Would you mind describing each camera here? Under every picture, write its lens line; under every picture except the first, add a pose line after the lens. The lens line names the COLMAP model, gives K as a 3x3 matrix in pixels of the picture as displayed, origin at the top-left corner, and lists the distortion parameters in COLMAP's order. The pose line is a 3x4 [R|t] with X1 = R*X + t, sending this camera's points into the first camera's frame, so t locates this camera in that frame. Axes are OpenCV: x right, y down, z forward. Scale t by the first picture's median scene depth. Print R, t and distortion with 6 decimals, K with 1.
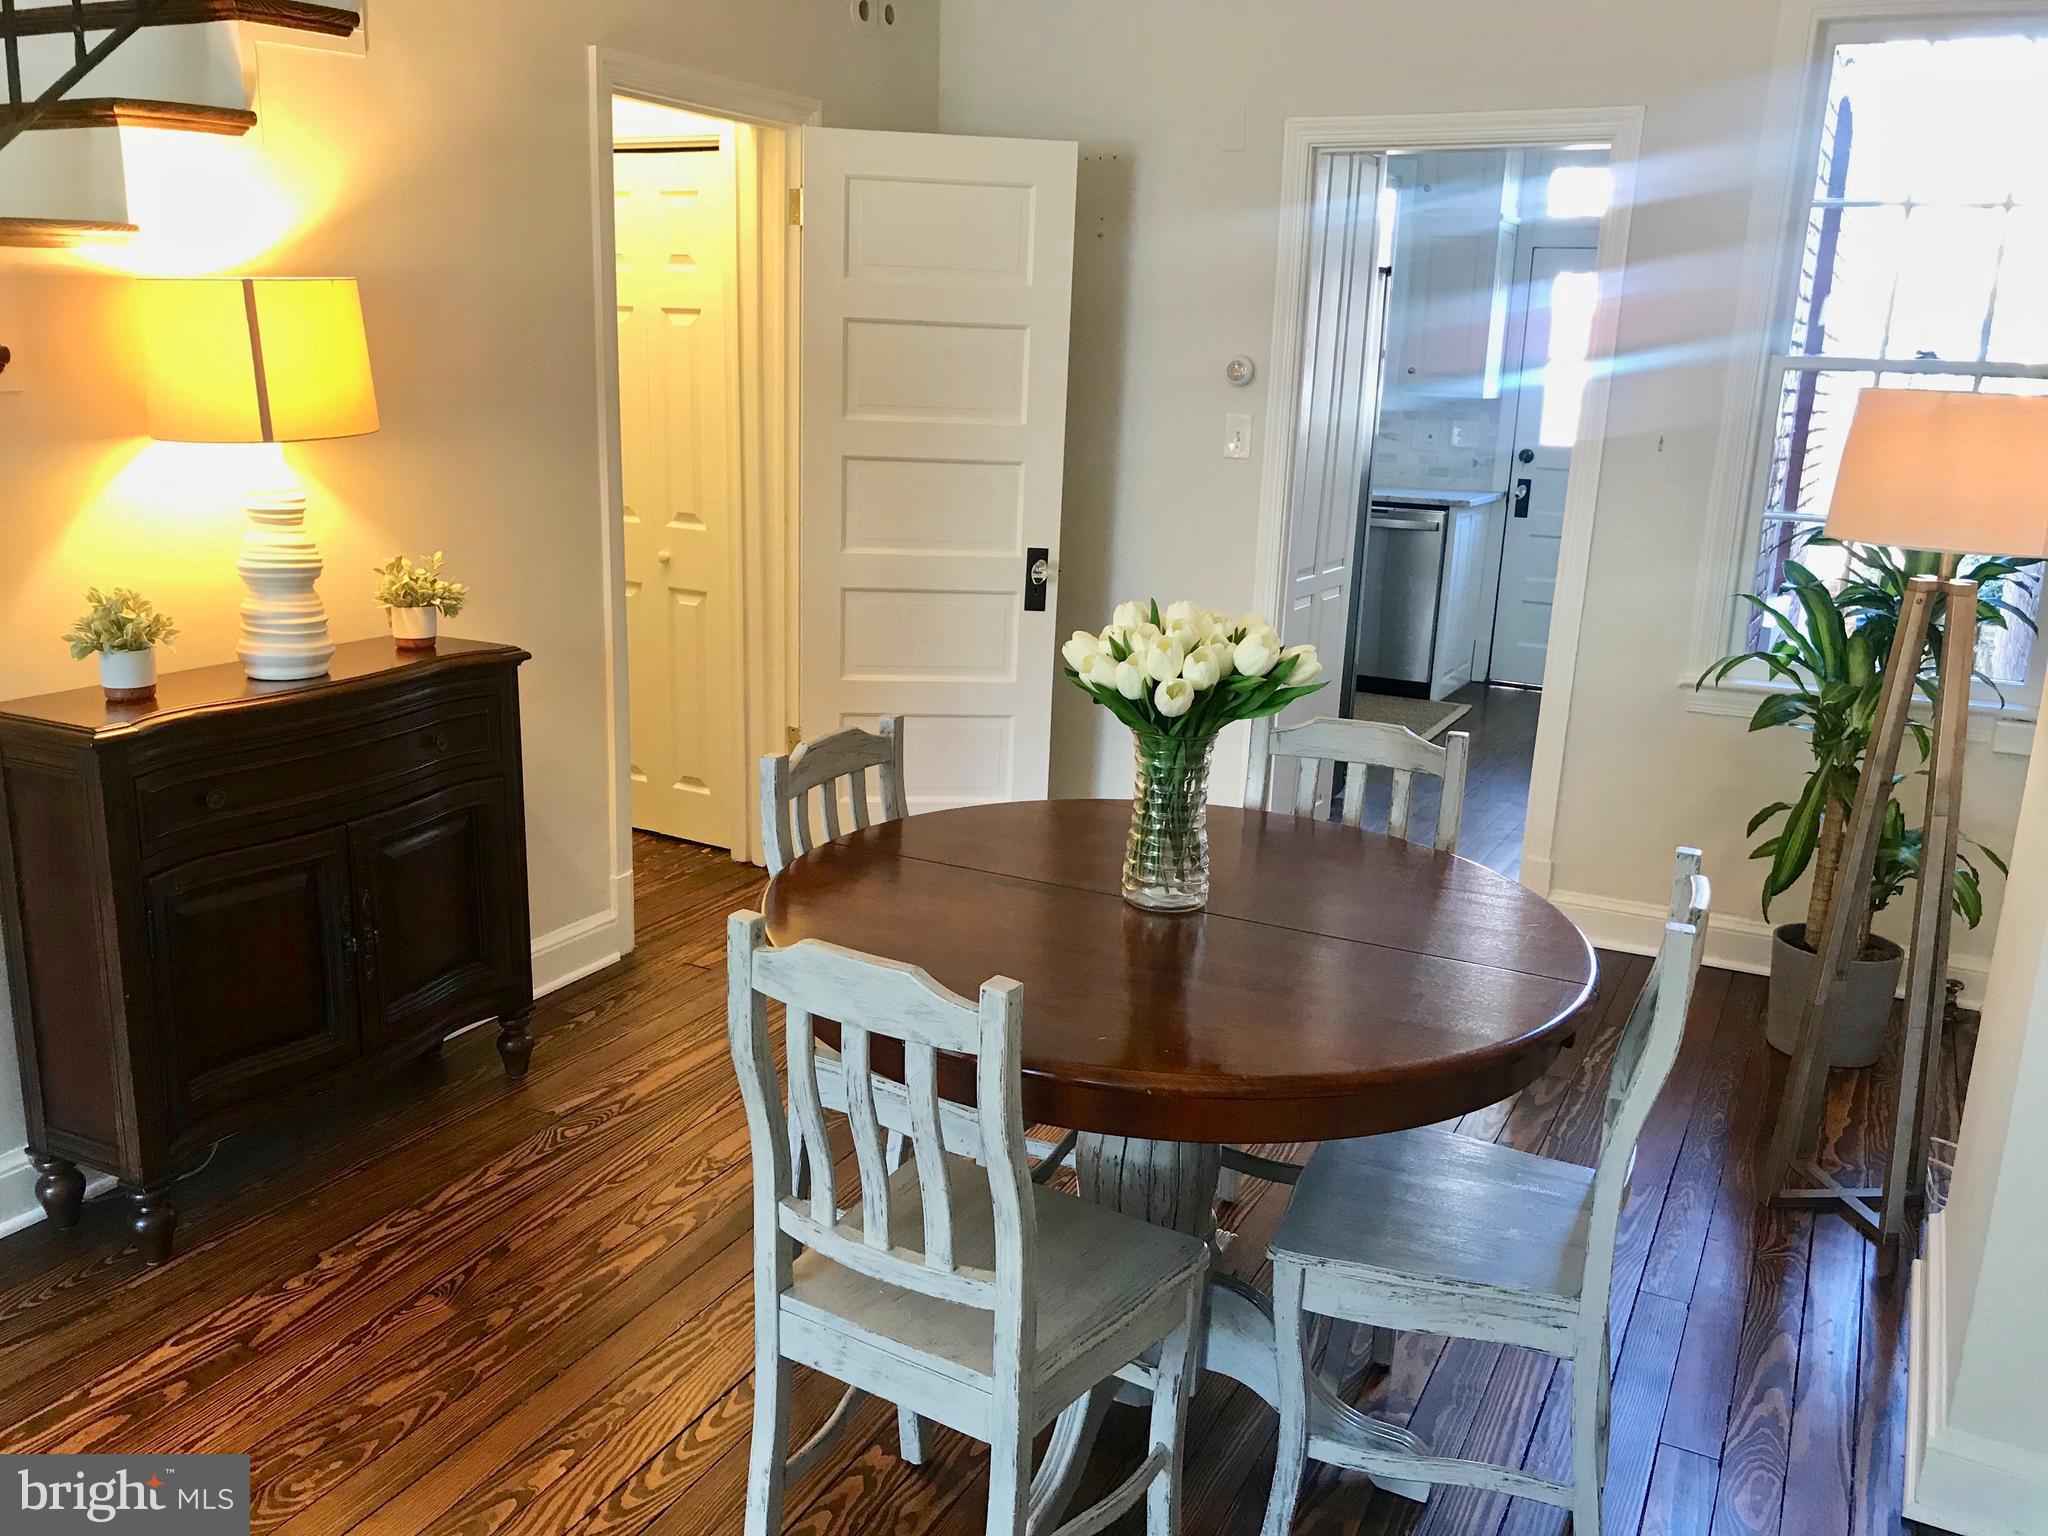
lens RADIAL K [[1708.8, 0, 1029.7], [0, 1708.8, 764.4], [0, 0, 1]] dist [0.068652, -0.009048]
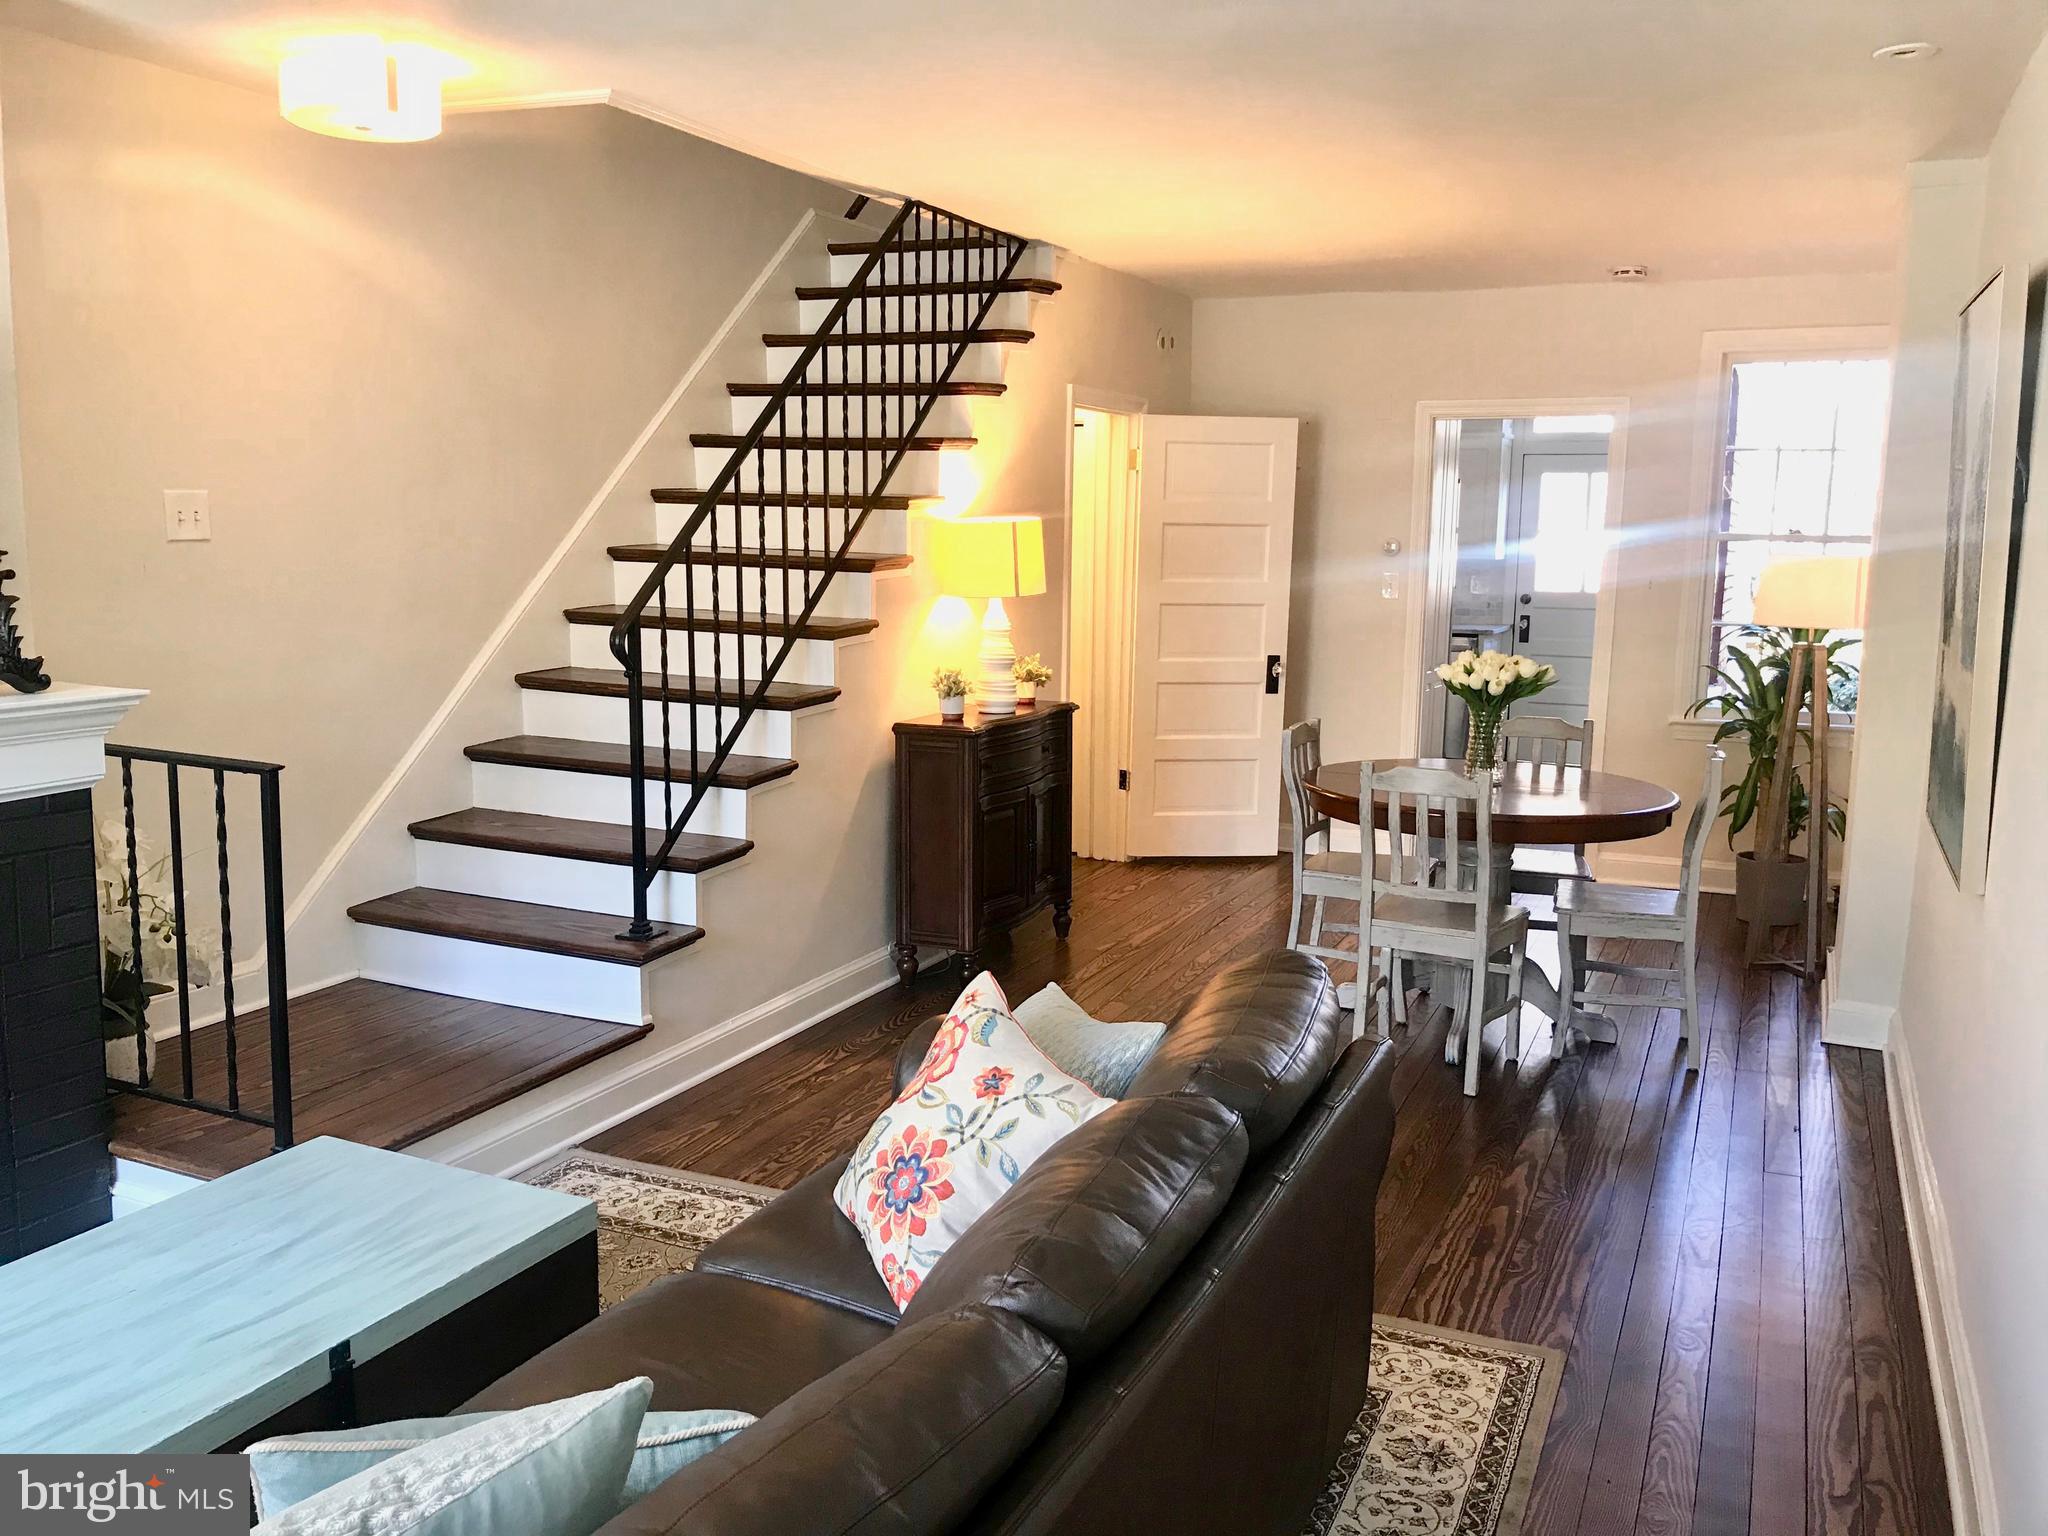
lens RADIAL K [[1708.8, 0, 1016.8], [0, 1708.8, 771.9], [0, 0, 1]] dist [0.068652, -0.009048]
pose [[0.998751, -0.026355, 0.042439, -0.374469], [0.030085, 0.995505, -0.089804, 0.148837], [-0.039882, 0.090969, 0.995055, -0.732683]]
